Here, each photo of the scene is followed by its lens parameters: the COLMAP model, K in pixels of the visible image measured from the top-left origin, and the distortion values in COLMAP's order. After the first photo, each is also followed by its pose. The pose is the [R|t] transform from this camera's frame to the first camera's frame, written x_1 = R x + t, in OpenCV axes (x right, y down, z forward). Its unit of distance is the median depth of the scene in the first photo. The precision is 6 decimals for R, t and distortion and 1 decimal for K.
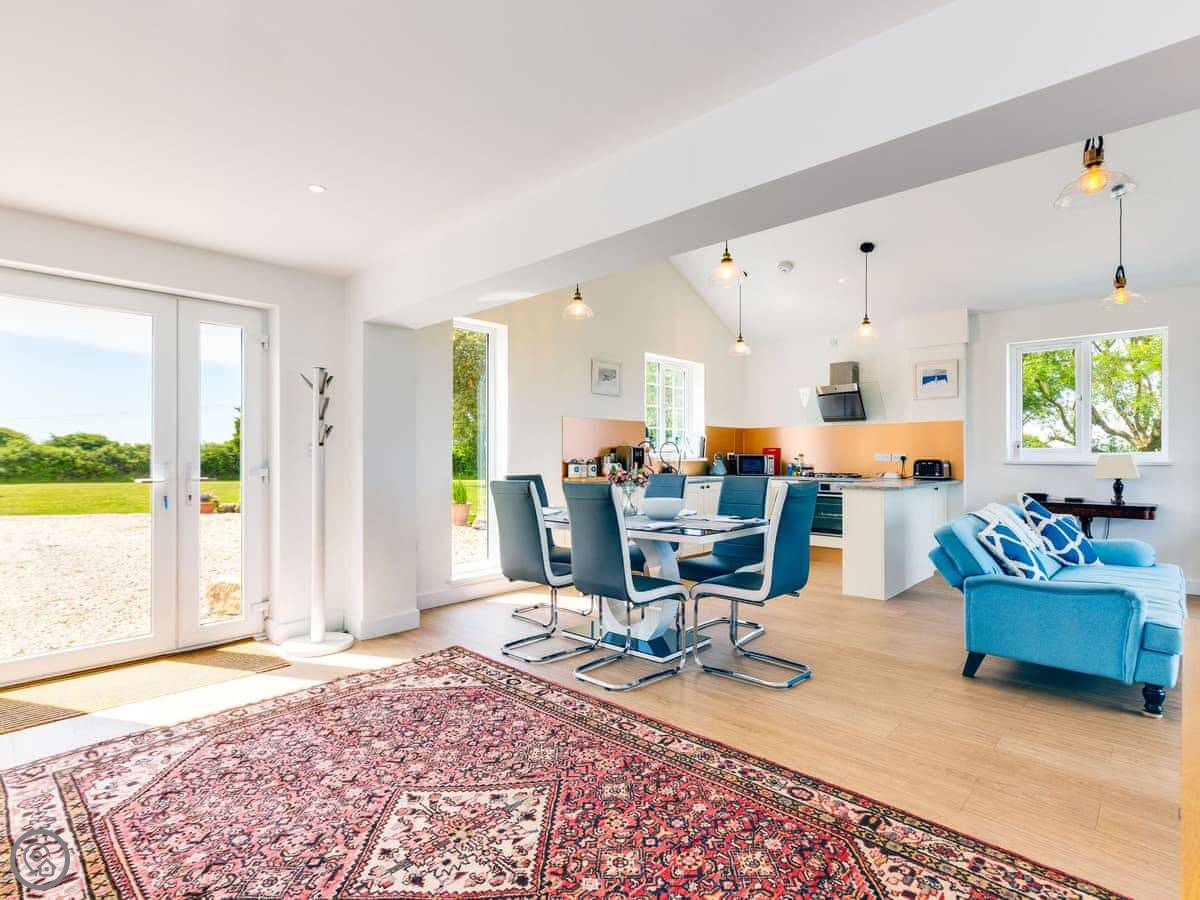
lens RADIAL K [[605.9, 0, 601.9], [0, 605.9, 457.3], [0, 0, 1]] dist [-0.005967, 0.003282]
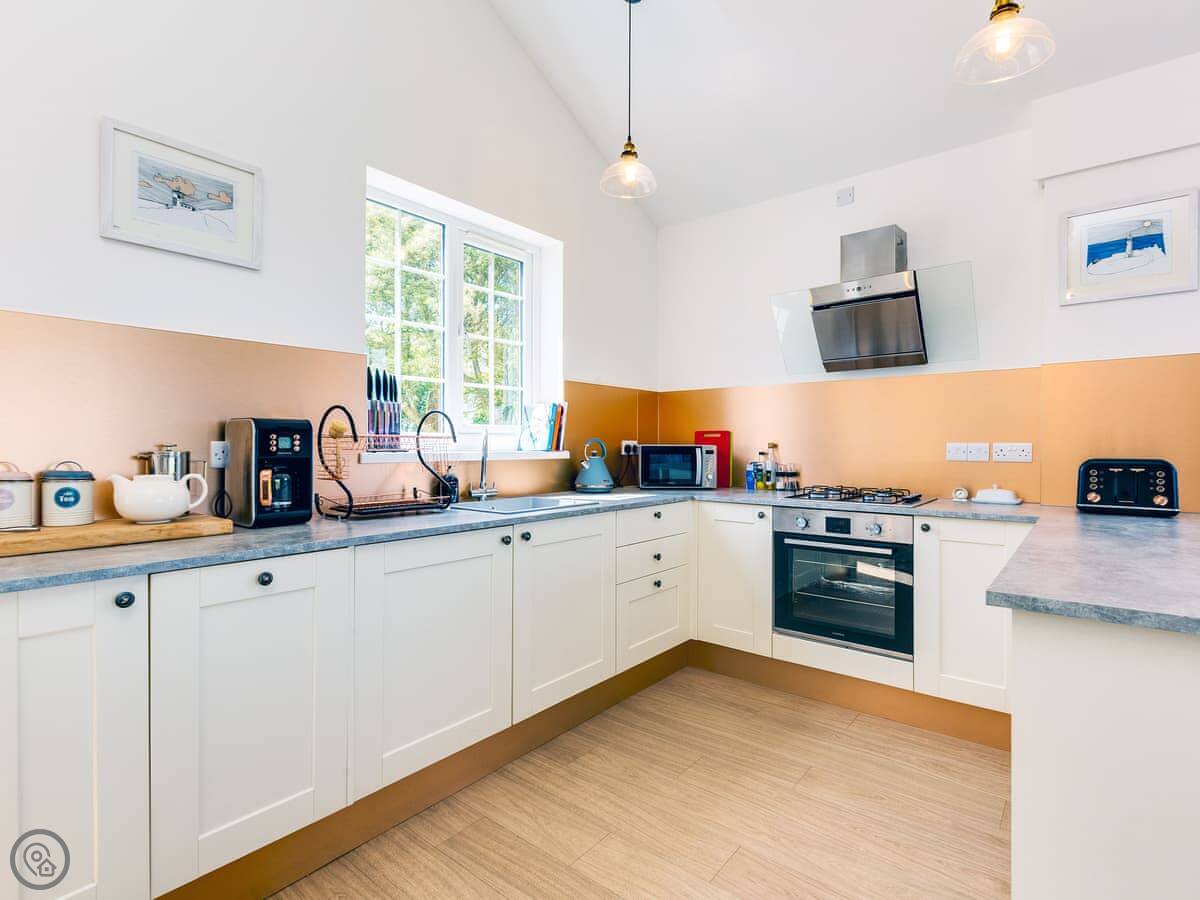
lens RADIAL K [[580.1, 0, 605.2], [0, 580.1, 447.2], [0, 0, 1]] dist [-0.000615, 0.000548]
pose [[0.997482, -0.000089, 0.070919, 0.332863], [-0.000055, 0.999998, 0.002024, -0.006446], [-0.070920, -0.002023, 0.997480, 1.117803]]
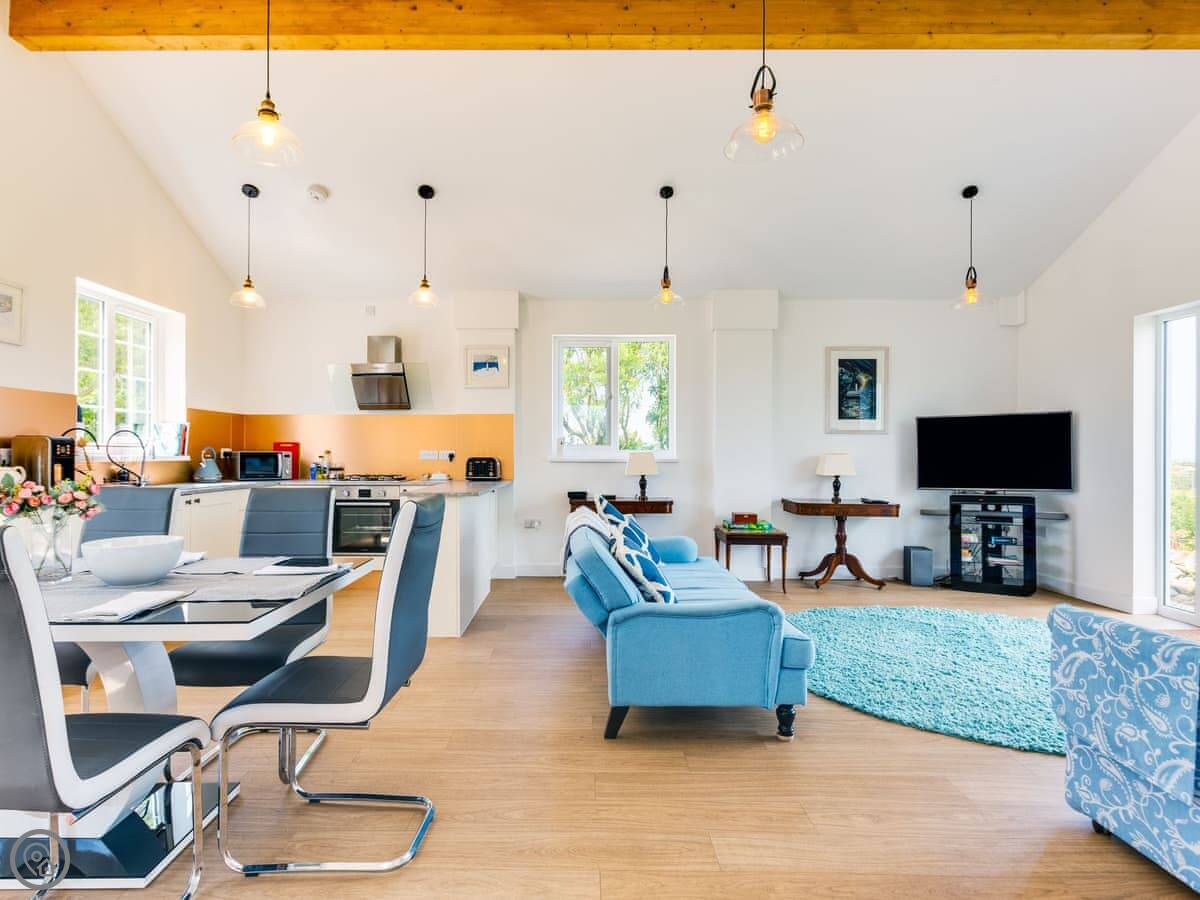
lens RADIAL K [[660.4, 0, 577.1], [0, 660.4, 450.4], [0, 0, 1]] dist [-0.022630, 0.004408]
pose [[0.737705, 0.002919, 0.675116, 0.004245], [0.001050, 0.999984, -0.005470, -0.001500], [-0.675122, 0.004744, 0.737691, 0.359066]]
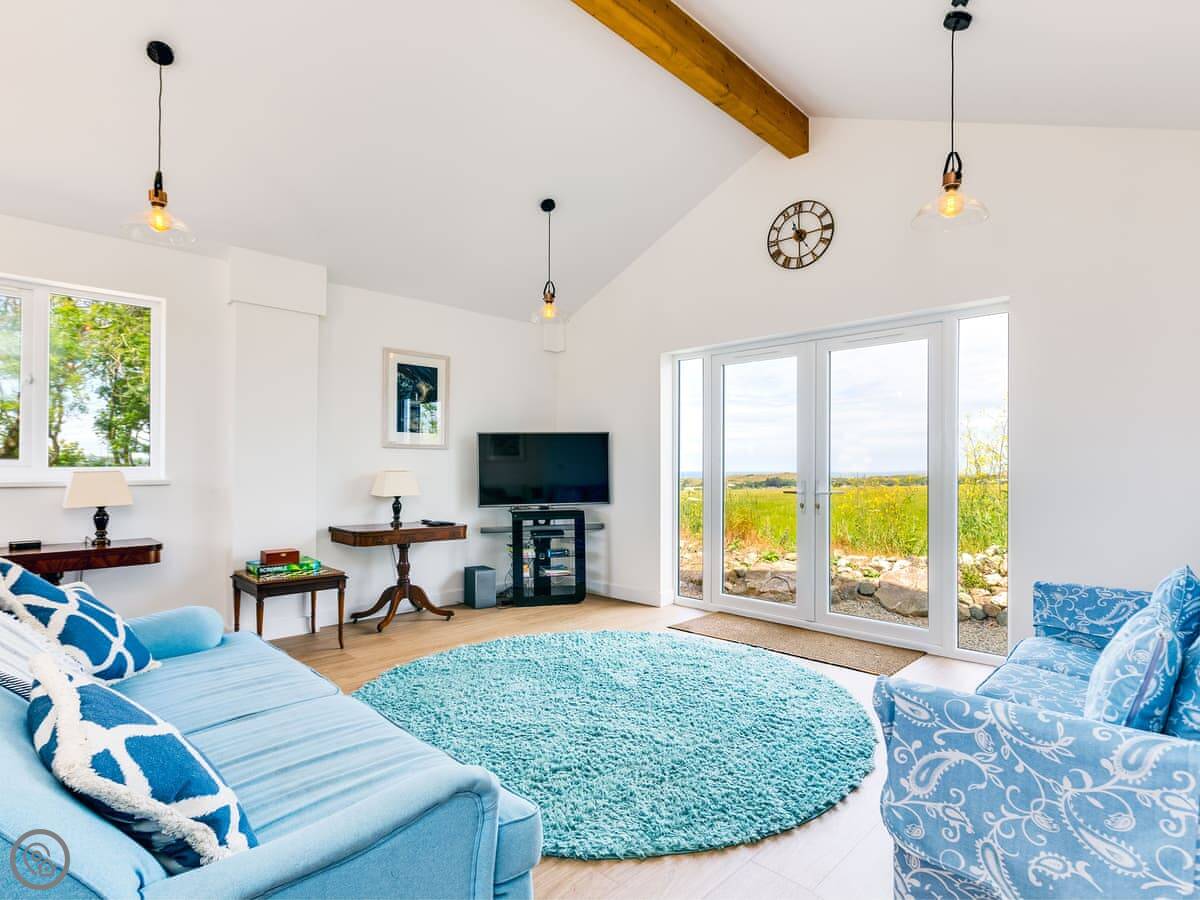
lens RADIAL K [[580.1, 0, 609.3], [0, 580.1, 462.9], [0, 0, 1]] dist [-0.000615, 0.000548]
pose [[-0.006942, 0.007539, 0.999947, 0.327107], [0.003893, 0.999964, -0.007512, -0.007843], [-0.999968, 0.003840, -0.006971, 0.680514]]
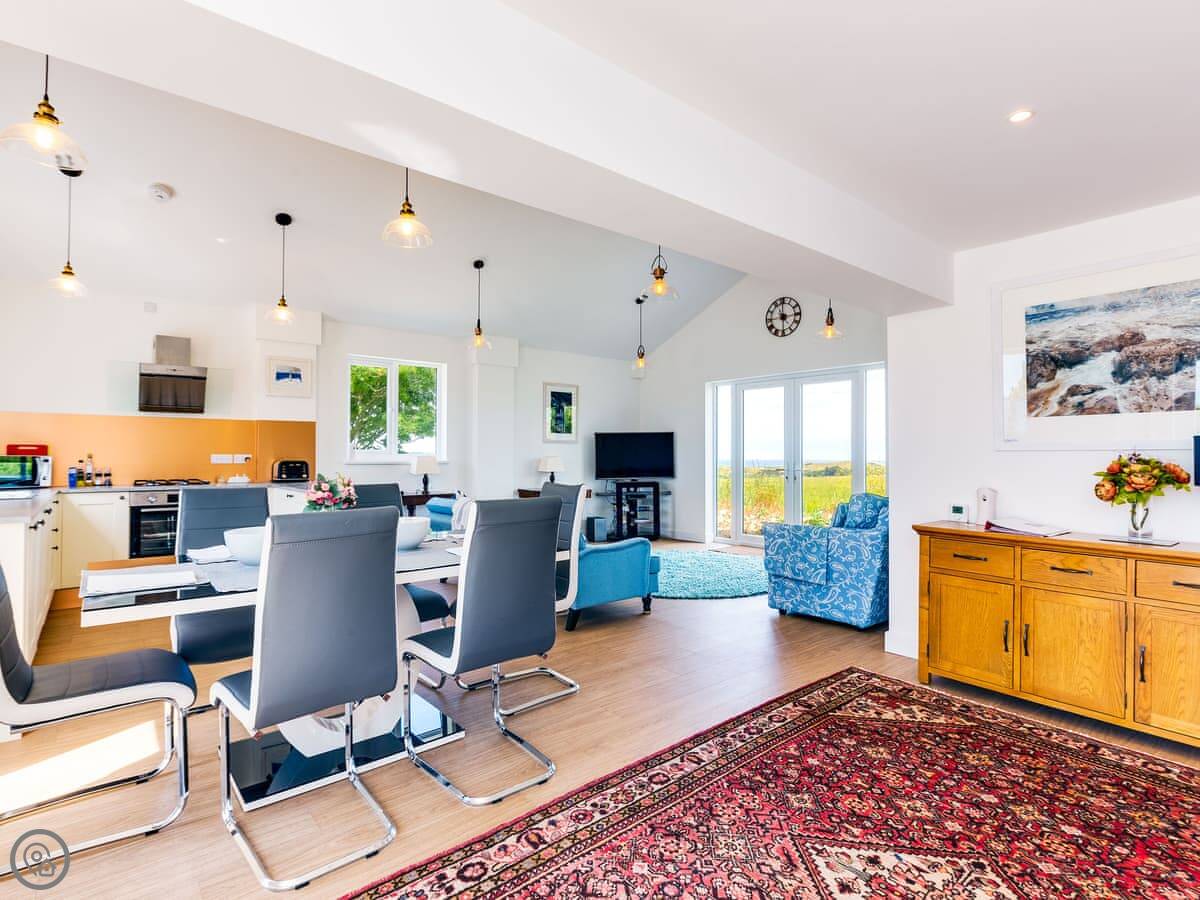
lens RADIAL K [[605.9, 0, 593.1], [0, 605.9, 455.5], [0, 0, 1]] dist [-0.005967, 0.003282]
pose [[0.127847, 0.000785, 0.991794, -0.562528], [0.002791, 0.999995, -0.001151, -0.003068], [-0.991790, 0.002915, 0.127844, 0.686017]]
